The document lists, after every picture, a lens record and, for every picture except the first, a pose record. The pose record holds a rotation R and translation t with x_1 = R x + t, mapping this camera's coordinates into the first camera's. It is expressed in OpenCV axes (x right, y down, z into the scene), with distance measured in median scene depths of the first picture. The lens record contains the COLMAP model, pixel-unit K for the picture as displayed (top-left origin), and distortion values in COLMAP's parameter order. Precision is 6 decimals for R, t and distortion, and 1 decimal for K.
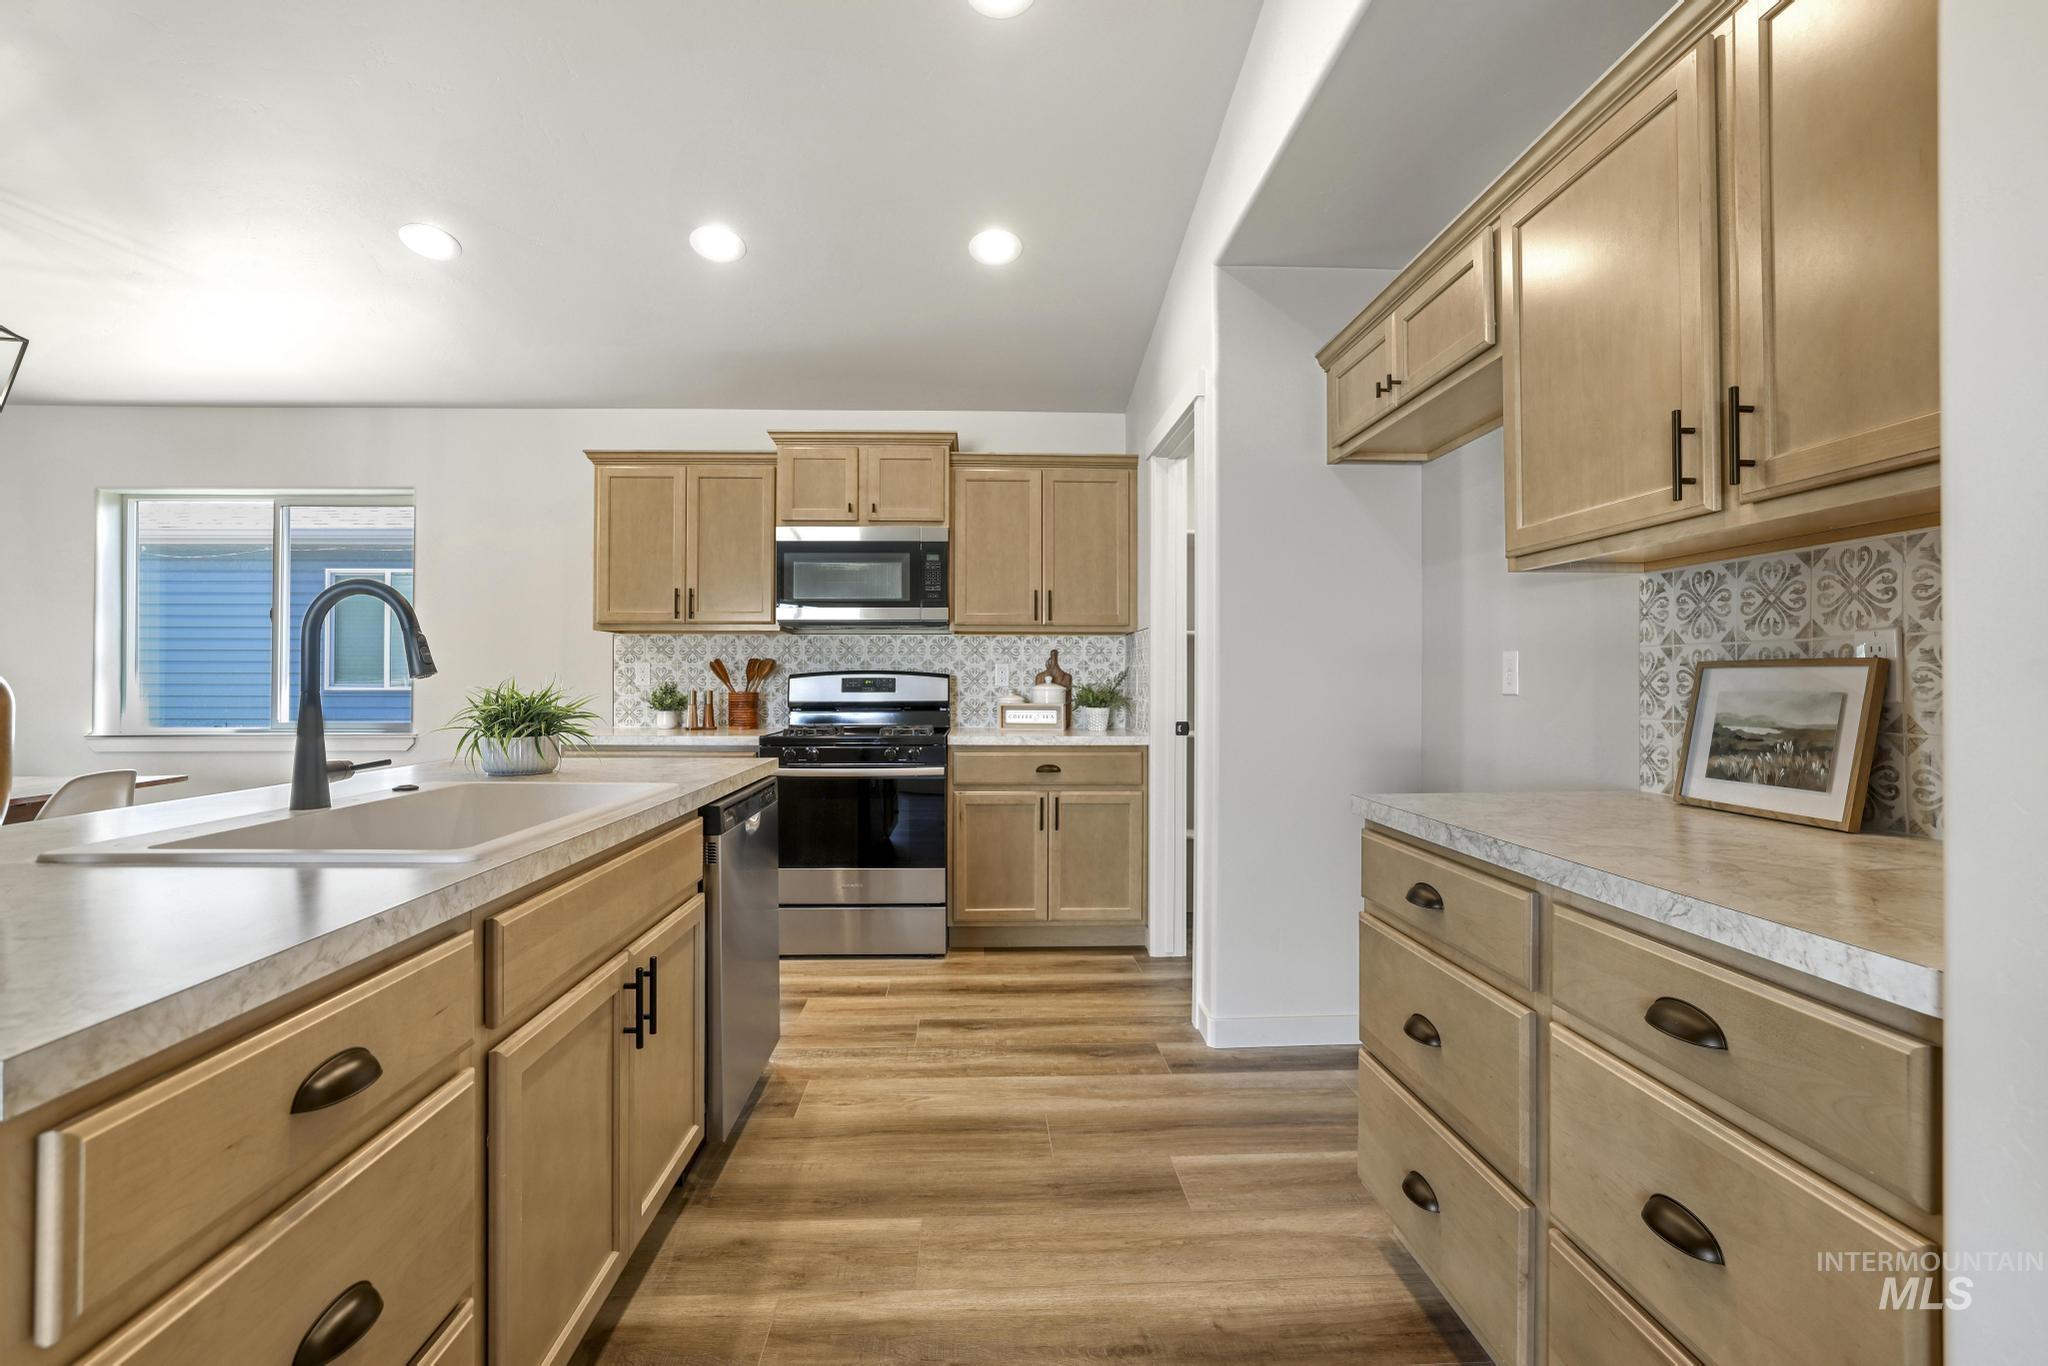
lens RADIAL K [[891.3, 0, 1016.9], [0, 891.3, 671.5], [0, 0, 1]] dist [-0.017379, 0.002209]
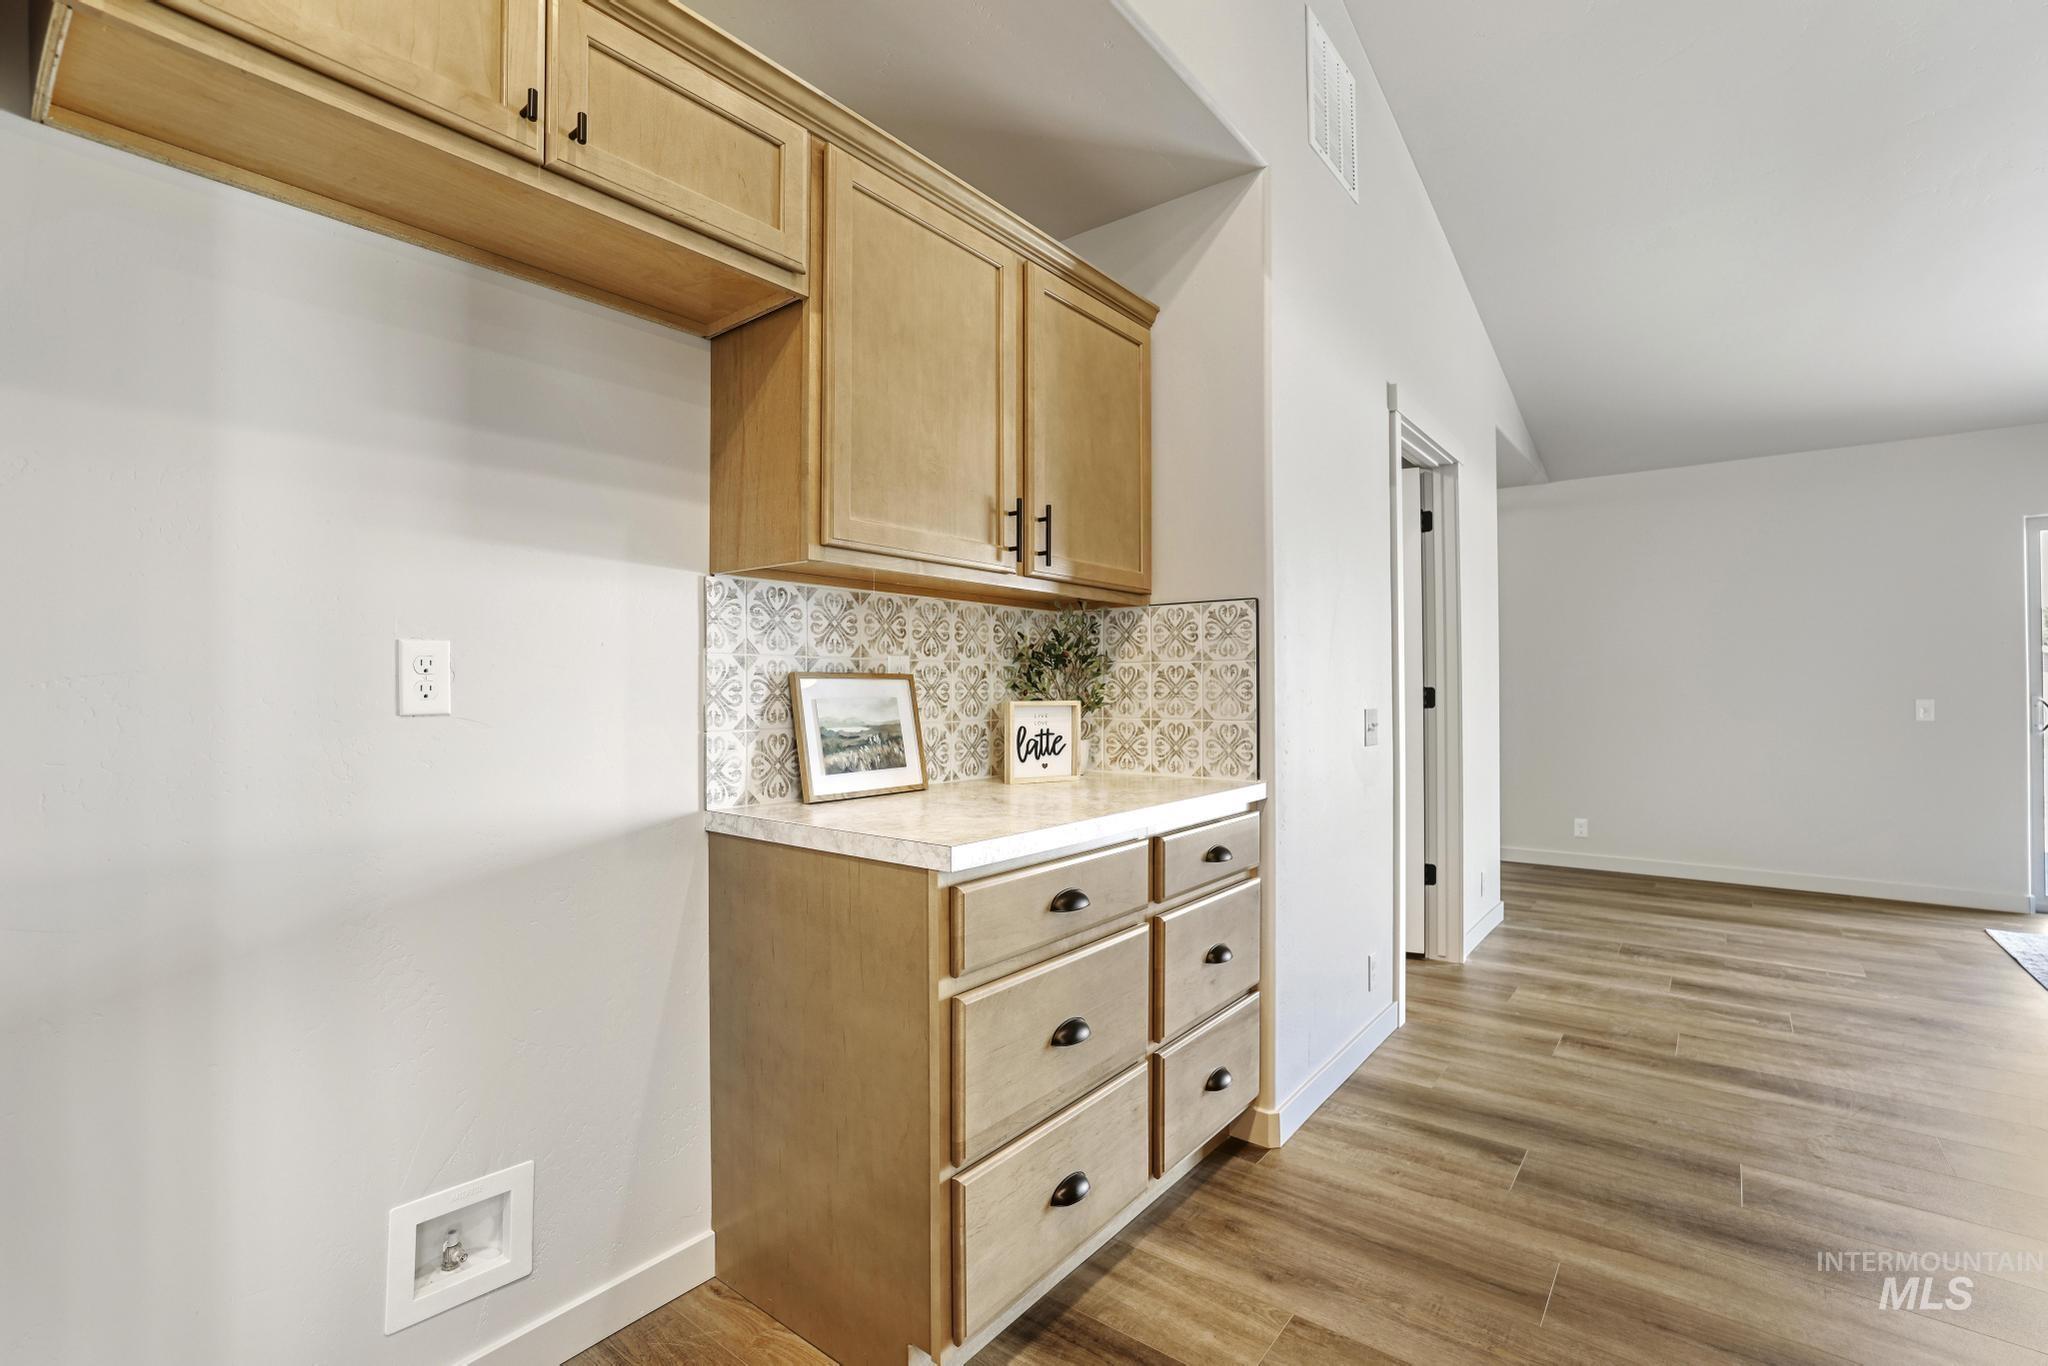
lens RADIAL K [[891.3, 0, 1029.8], [0, 891.3, 679.1], [0, 0, 1]] dist [-0.017379, 0.002209]
pose [[-0.747080, 0.016283, 0.664534, -0.179742], [0.001068, 0.999728, -0.023295, 0.024807], [-0.664733, -0.016693, -0.746894, 1.738236]]
